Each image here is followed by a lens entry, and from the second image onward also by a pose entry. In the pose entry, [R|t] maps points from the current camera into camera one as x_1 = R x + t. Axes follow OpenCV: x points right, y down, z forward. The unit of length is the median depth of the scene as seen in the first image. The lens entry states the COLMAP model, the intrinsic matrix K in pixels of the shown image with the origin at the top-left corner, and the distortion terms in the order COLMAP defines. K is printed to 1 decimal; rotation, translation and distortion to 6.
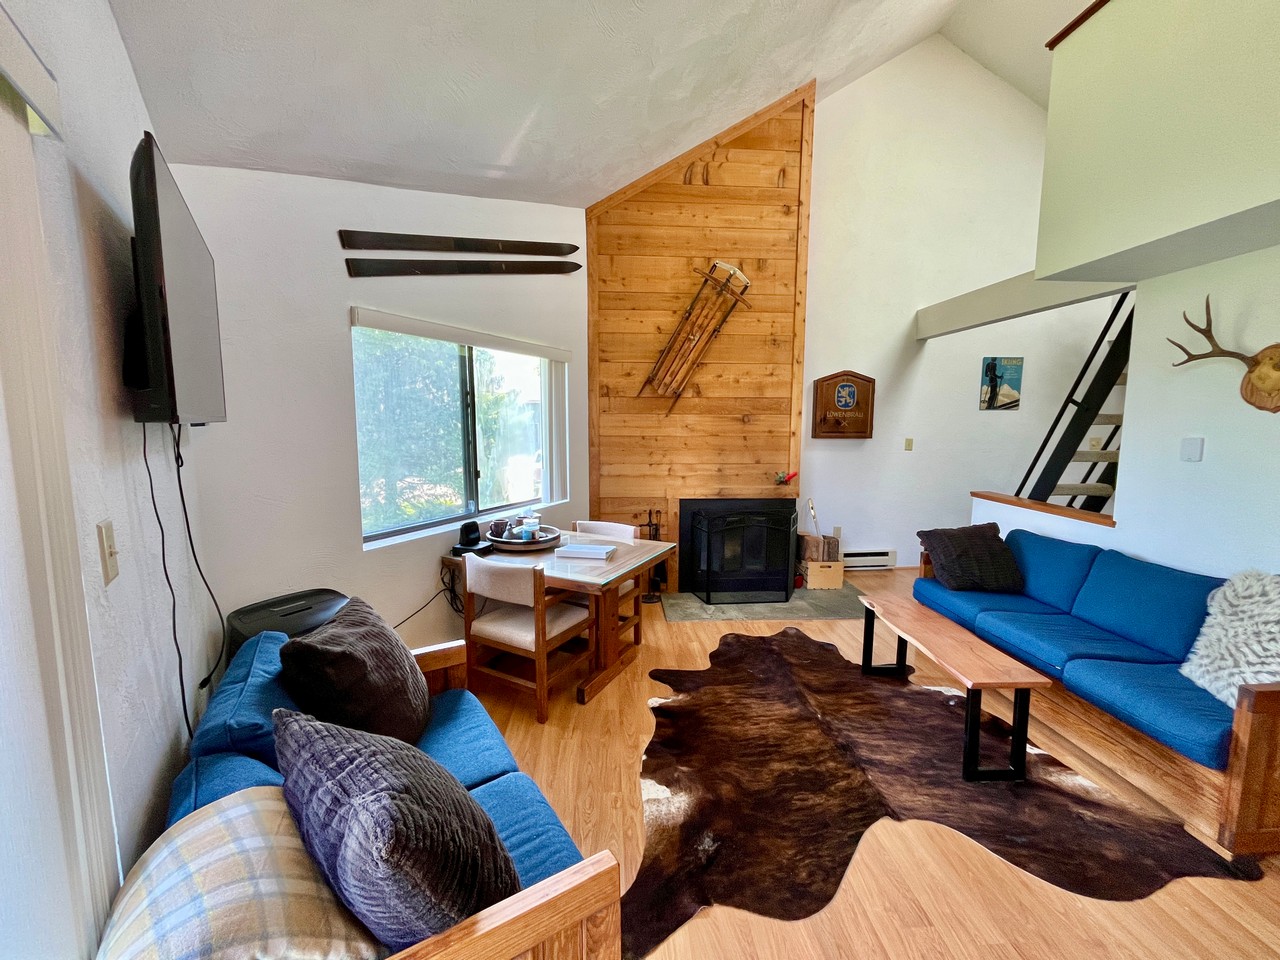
lens RADIAL K [[522.1, 0, 639.3], [0, 522.1, 478.5], [0, 0, 1]] dist [-0.006891, 0.001510]
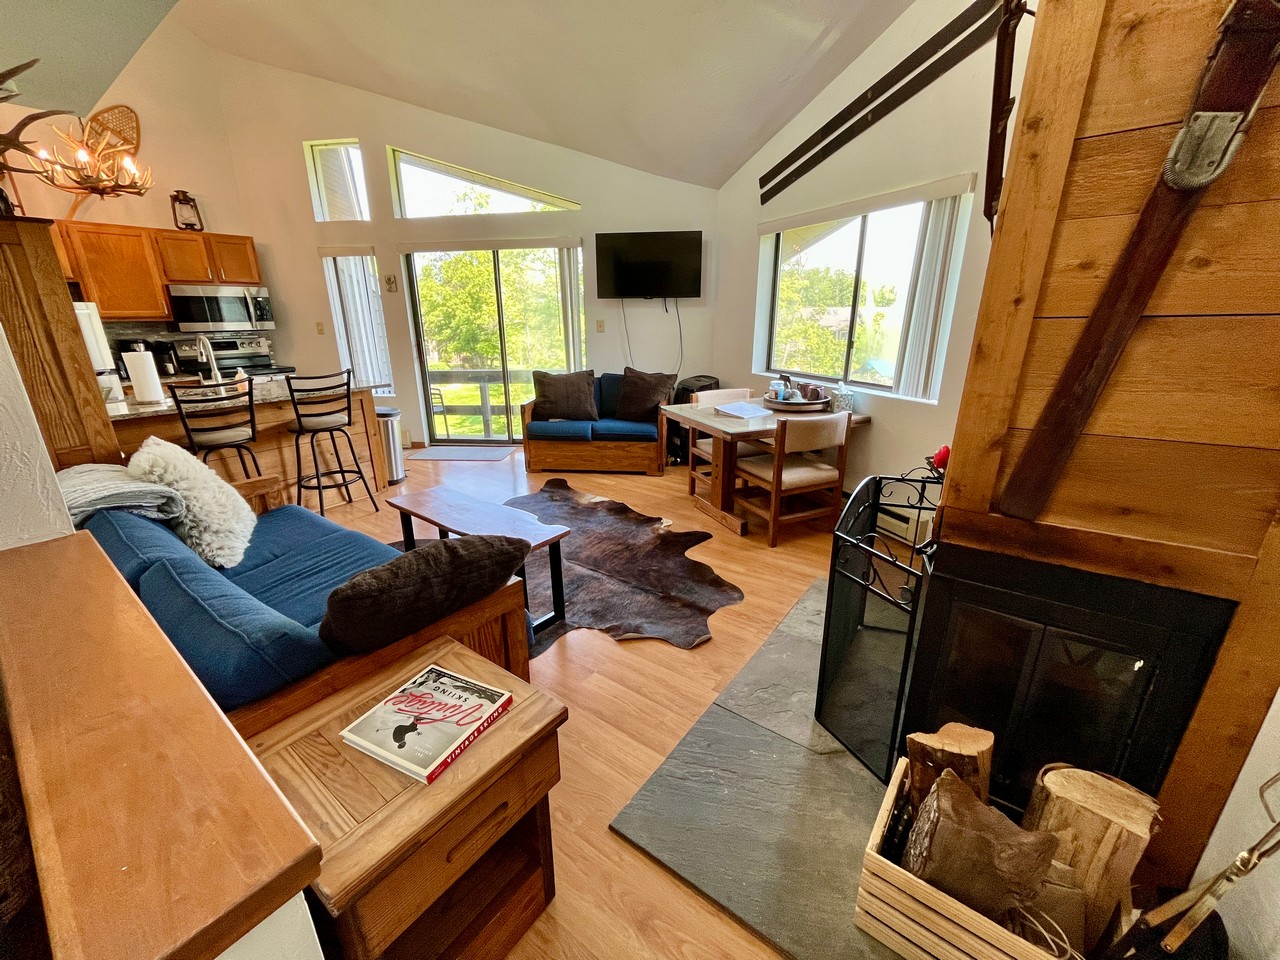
lens RADIAL K [[522.1, 0, 638.7], [0, 522.1, 480.6], [0, 0, 1]] dist [-0.006891, 0.001510]
pose [[-0.648105, 0.237500, -0.723570, 0.653855], [-0.078007, 0.924426, 0.373298, -0.092375], [0.757545, 0.298380, -0.580599, 1.110713]]
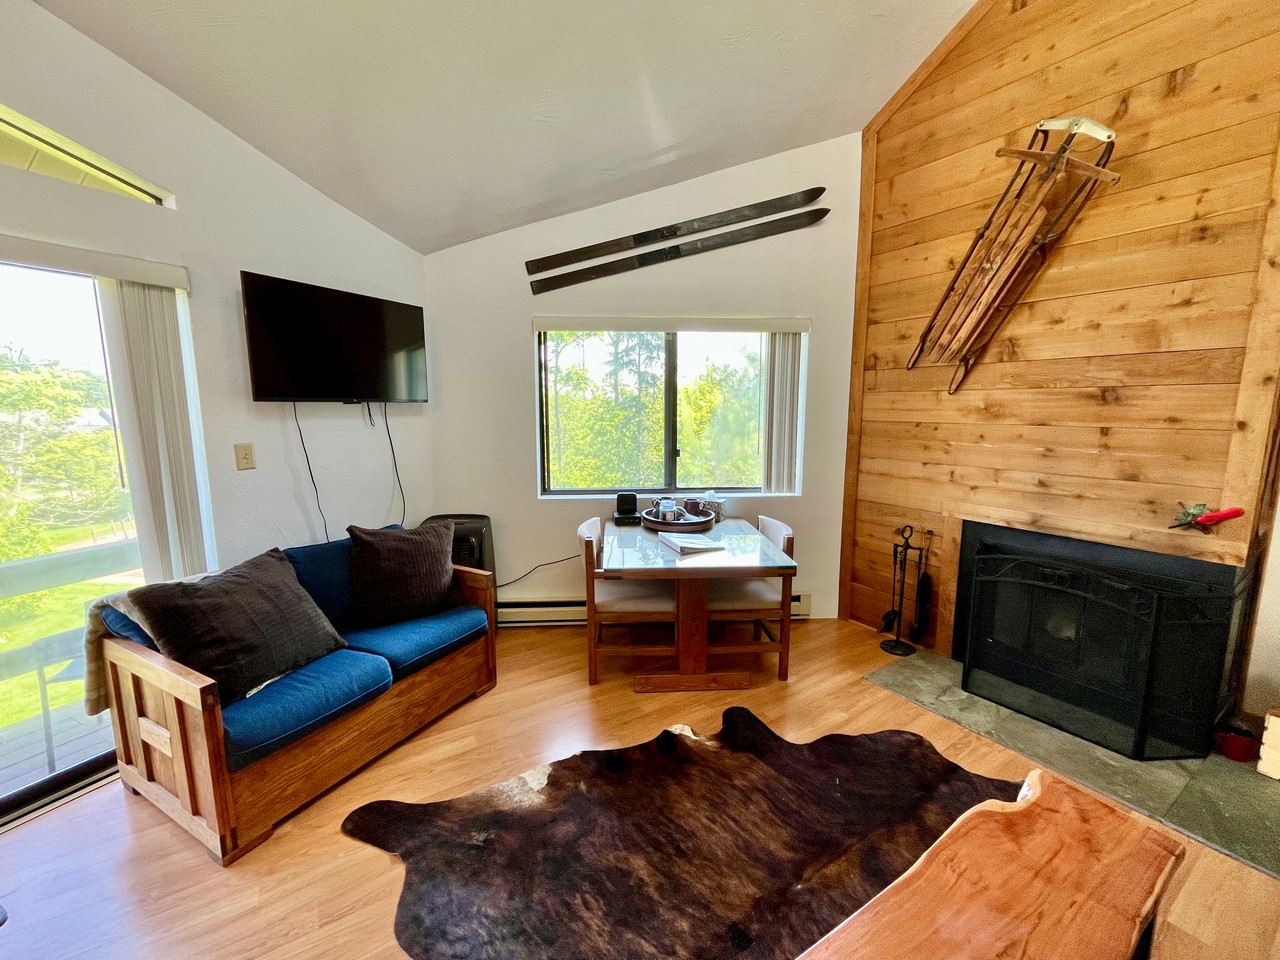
lens RADIAL K [[522.1, 0, 634.5], [0, 522.1, 478.1], [0, 0, 1]] dist [-0.006891, 0.001510]
pose [[0.490141, 0.115592, -0.863944, 0.457018], [-0.093167, 0.992437, 0.079927, -0.027780], [0.866649, 0.041316, 0.497204, 0.329270]]
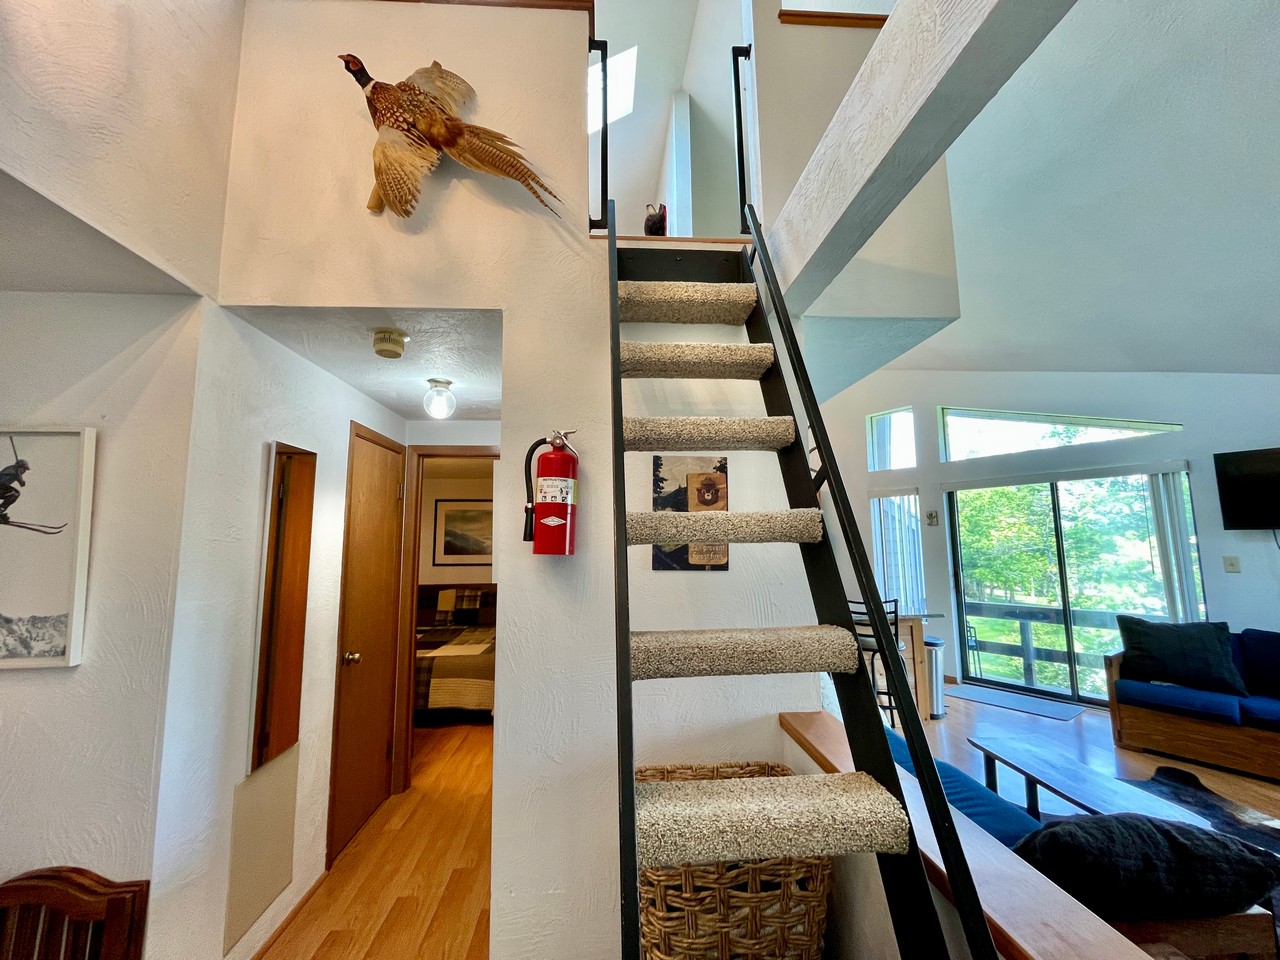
lens RADIAL K [[522.1, 0, 636.6], [0, 522.1, 474.2], [0, 0, 1]] dist [-0.006891, 0.001510]
pose [[-0.999925, 0.005290, -0.011064, 0.798914], [0.005432, 0.999903, -0.012861, -0.117128], [0.010995, -0.012920, -0.999856, 1.131612]]
